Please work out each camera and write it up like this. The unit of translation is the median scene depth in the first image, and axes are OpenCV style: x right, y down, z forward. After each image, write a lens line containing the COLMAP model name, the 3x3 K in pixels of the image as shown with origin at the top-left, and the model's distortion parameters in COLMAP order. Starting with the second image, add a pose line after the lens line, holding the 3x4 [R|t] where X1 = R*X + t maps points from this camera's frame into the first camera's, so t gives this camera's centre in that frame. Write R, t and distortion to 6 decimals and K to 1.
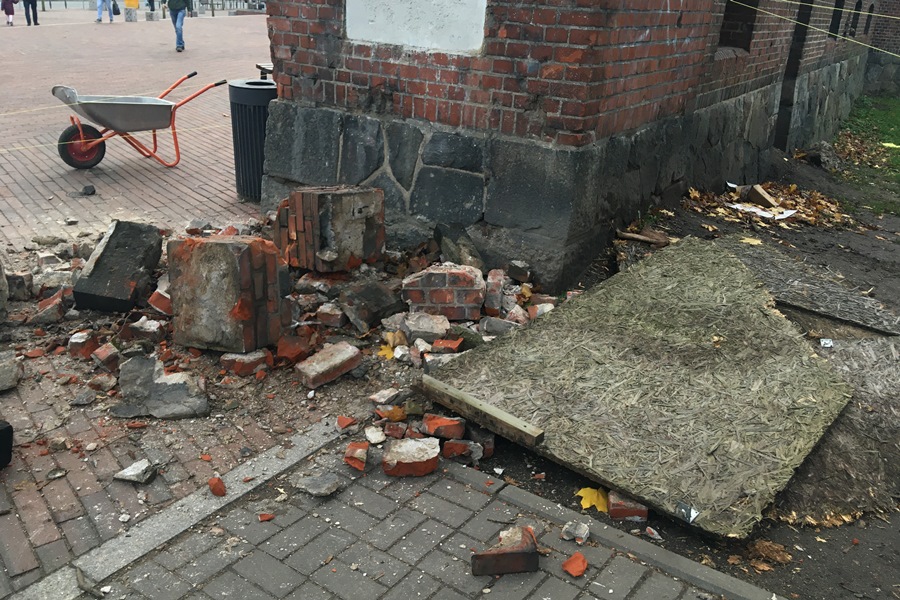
lens RADIAL K [[757.1, 0, 447.2], [0, 757.1, 302.7], [0, 0, 1]] dist [0.114556, -0.167170]
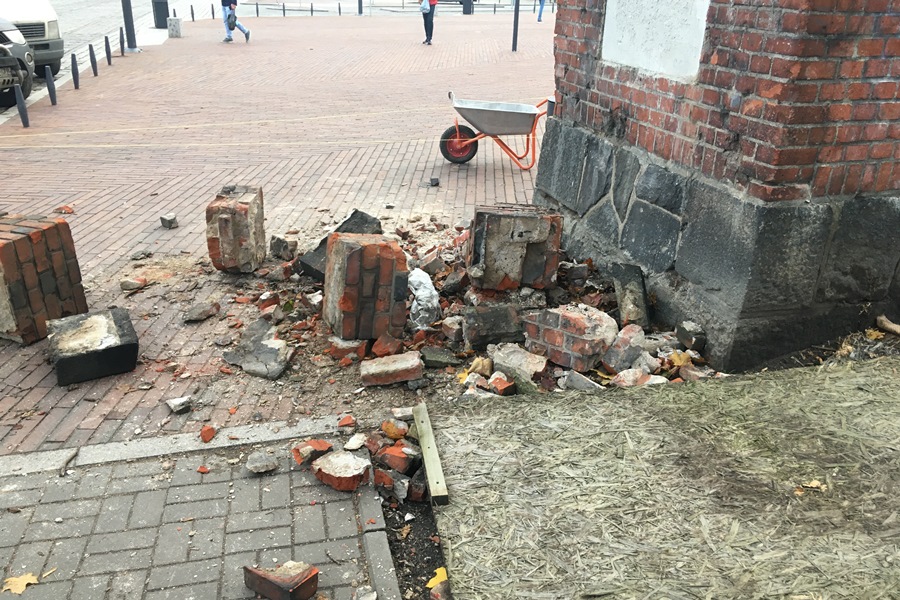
lens RADIAL K [[757.1, 0, 447.8], [0, 757.1, 301.7], [0, 0, 1]] dist [0.114556, -0.167170]
pose [[0.760825, 0.221044, -0.610152, 0.415390], [-0.220821, 0.972279, 0.076883, -0.085950], [0.610232, 0.076240, 0.788545, 0.156065]]
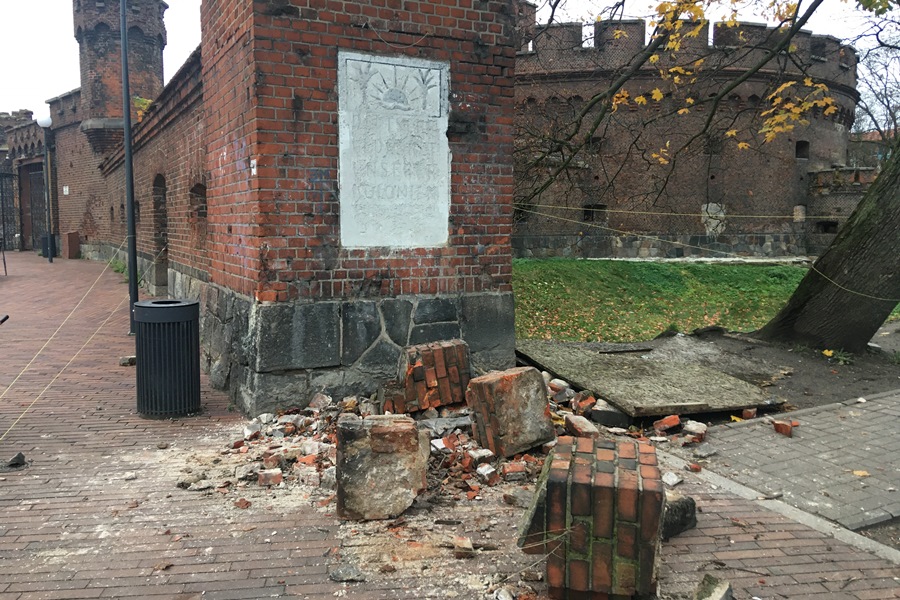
lens RADIAL K [[757.1, 0, 449.5], [0, 757.1, 279.6], [0, 0, 1]] dist [0.114556, -0.167170]
pose [[0.520141, -0.125412, 0.844822, -1.239669], [0.349570, 0.933773, -0.076608, -0.141411], [-0.779265, 0.335172, 0.529534, 0.211096]]
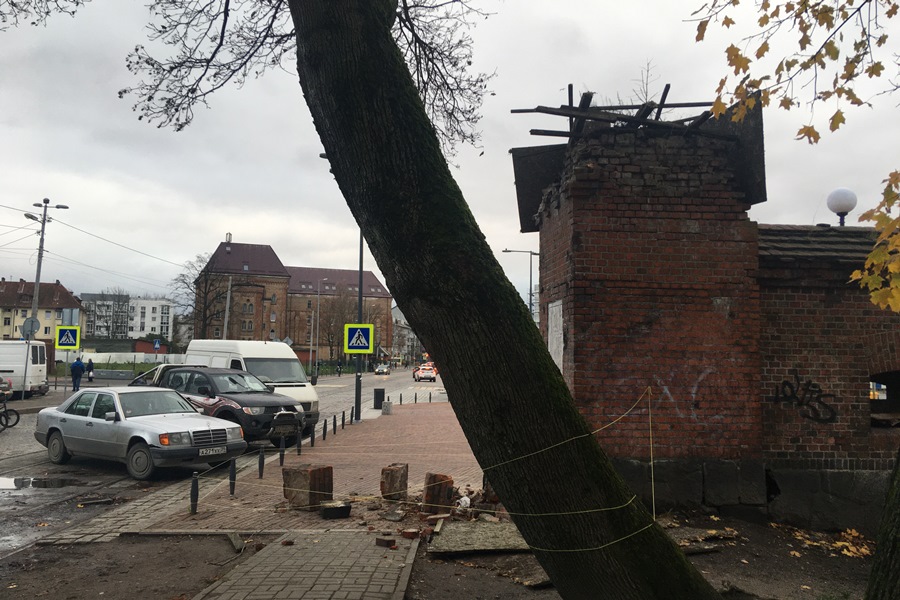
lens RADIAL K [[757.1, 0, 447.0], [0, 757.1, 296.5], [0, 0, 1]] dist [0.114556, -0.167170]
pose [[0.577980, -0.115507, -0.807835, 1.734431], [-0.286066, 0.898437, -0.333132, 0.213070], [0.764268, 0.423638, 0.486236, -0.540234]]
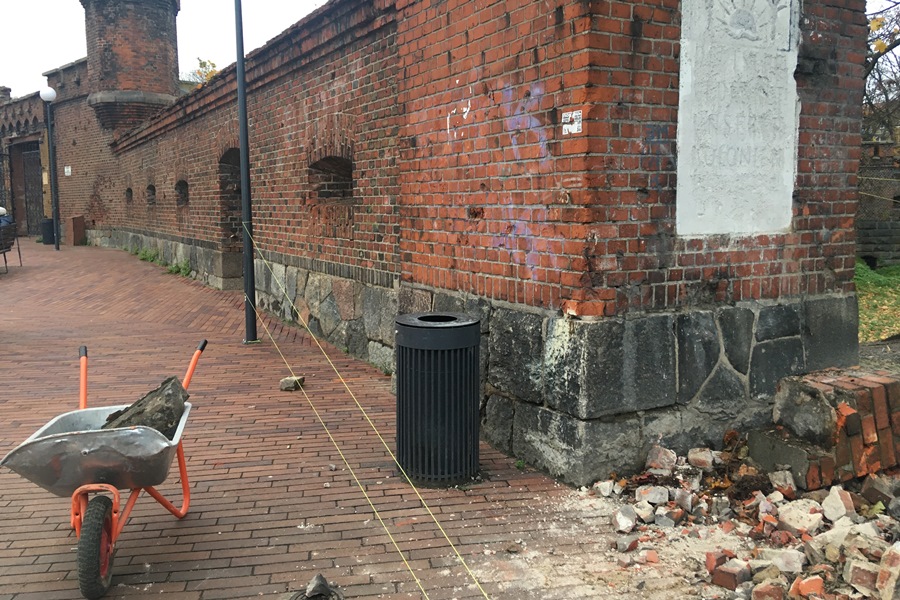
lens RADIAL K [[757.1, 0, 449.7], [0, 757.1, 269.4], [0, 0, 1]] dist [0.114556, -0.167170]
pose [[0.484958, -0.143548, 0.862676, -1.153518], [0.364677, 0.929775, -0.050292, -0.393761], [-0.794875, 0.338987, 0.503251, 0.843955]]
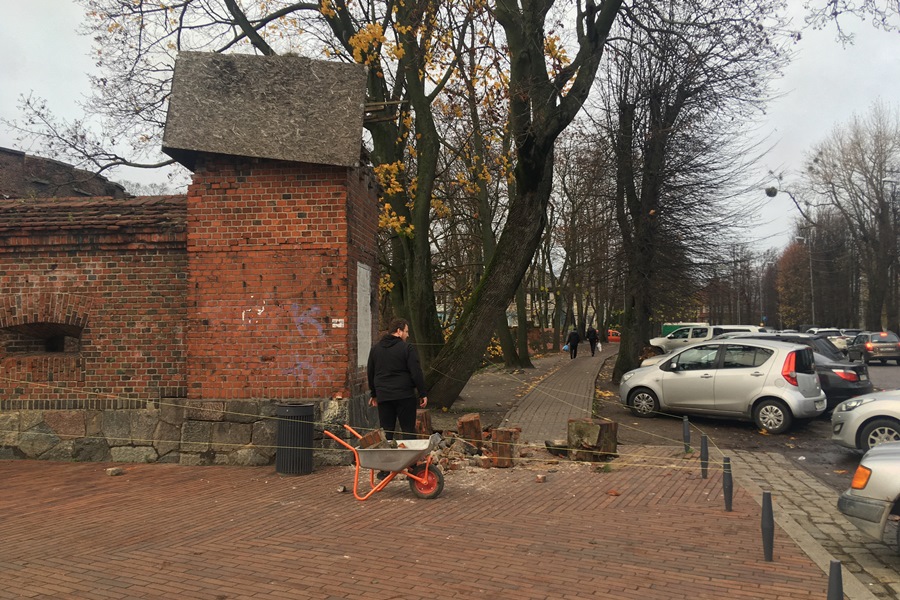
lens RADIAL K [[757.1, 0, 448.8], [0, 757.1, 301.2], [0, 0, 1]] dist [0.114556, -0.167170]
pose [[-0.434989, -0.016284, 0.900289, -2.578686], [0.322764, 0.930575, 0.172781, -0.922543], [-0.840600, 0.365739, -0.399534, 1.778937]]
